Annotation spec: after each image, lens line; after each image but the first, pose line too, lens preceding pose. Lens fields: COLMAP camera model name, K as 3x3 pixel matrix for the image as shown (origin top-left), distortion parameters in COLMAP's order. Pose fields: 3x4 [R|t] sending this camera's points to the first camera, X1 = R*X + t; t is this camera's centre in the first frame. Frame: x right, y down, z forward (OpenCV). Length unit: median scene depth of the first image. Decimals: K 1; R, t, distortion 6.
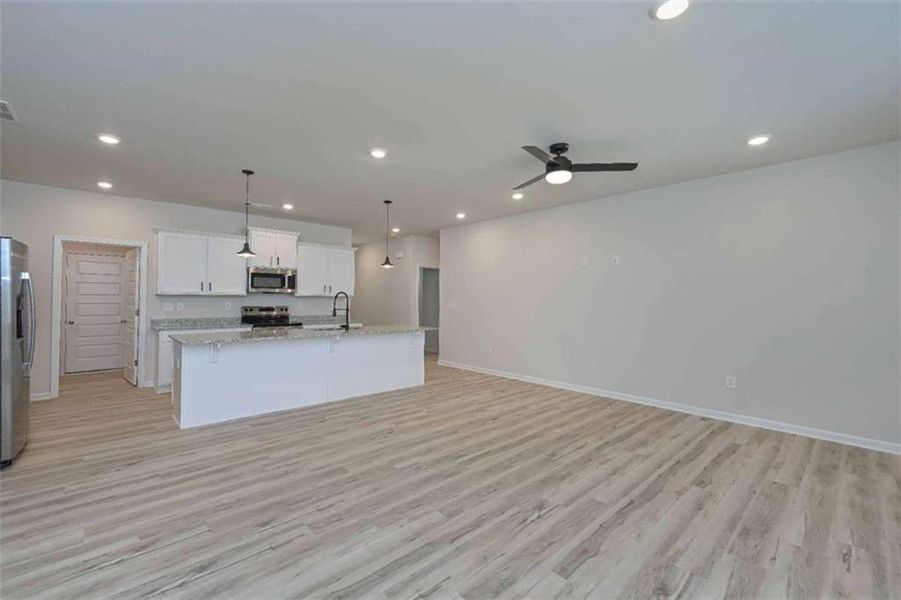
lens RADIAL K [[358.9, 0, 452.9], [0, 358.9, 295.0], [0, 0, 1]] dist [0.005064, 0.000483]
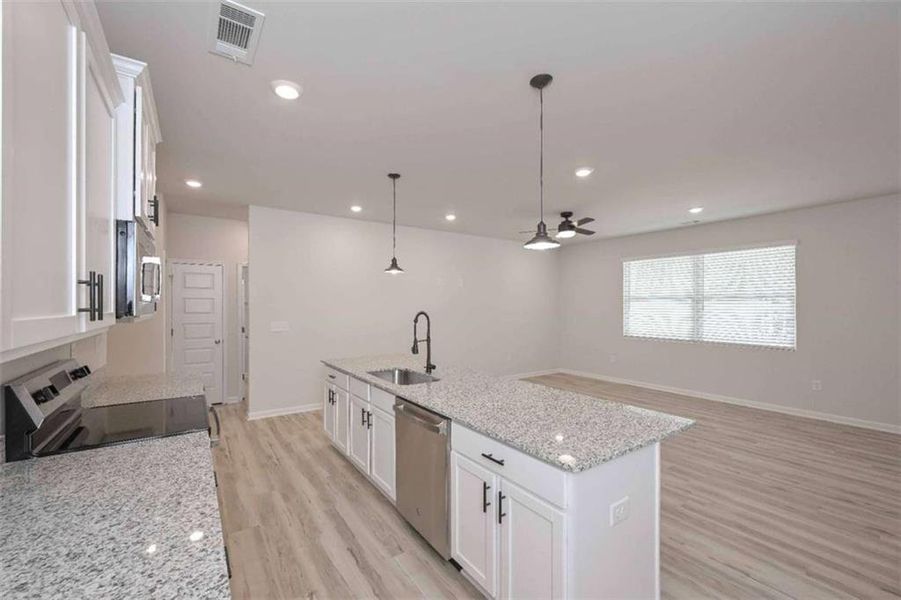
lens RADIAL K [[357.8, 0, 427.9], [0, 357.8, 308.1], [0, 0, 1]] dist [0.002018, 0.000440]
pose [[0.211282, -0.005943, 0.977407, -1.017403], [-0.019943, 0.999747, 0.010390, -0.024460], [-0.977222, -0.021687, 0.211110, 0.967291]]
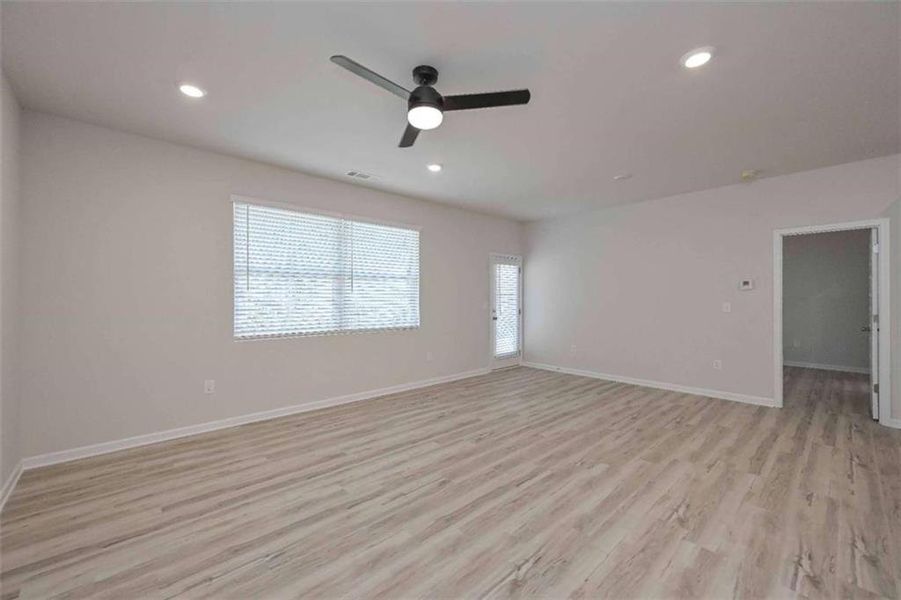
lens RADIAL K [[358.9, 0, 452.9], [0, 358.9, 295.0], [0, 0, 1]] dist [0.005064, 0.000483]
pose [[-0.999717, -0.007688, 0.022512, 0.168709], [-0.008160, 0.999748, -0.020934, 0.007153], [-0.022345, -0.021111, -0.999527, 1.317955]]
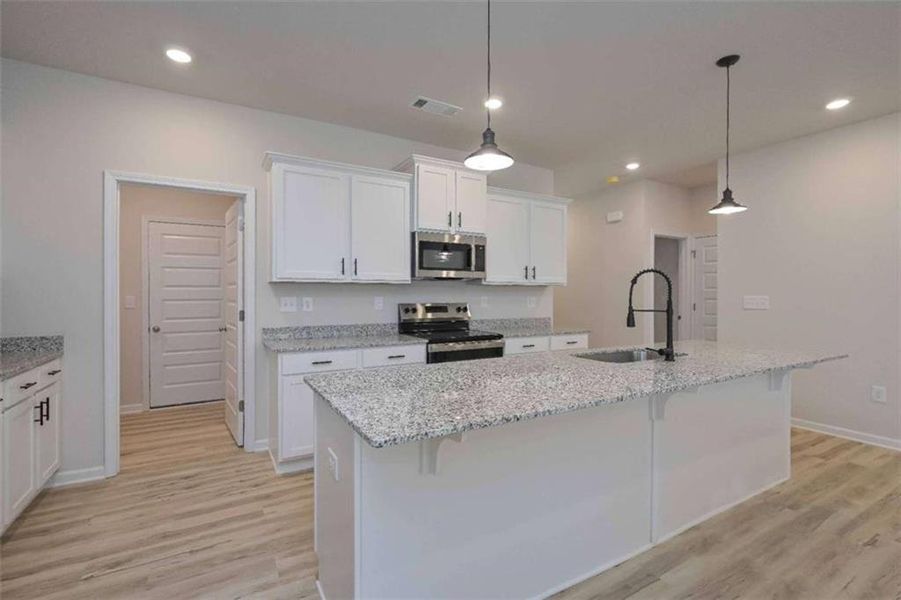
lens RADIAL K [[416.3, 0, 469.4], [0, 416.3, 295.4], [0, 0, 1]] dist [-0.001304, -0.000006]
pose [[0.975023, -0.007814, -0.221968, -0.459667], [0.011157, 0.999842, 0.013810, 0.015052], [0.221825, -0.015942, 0.974956, 0.533871]]
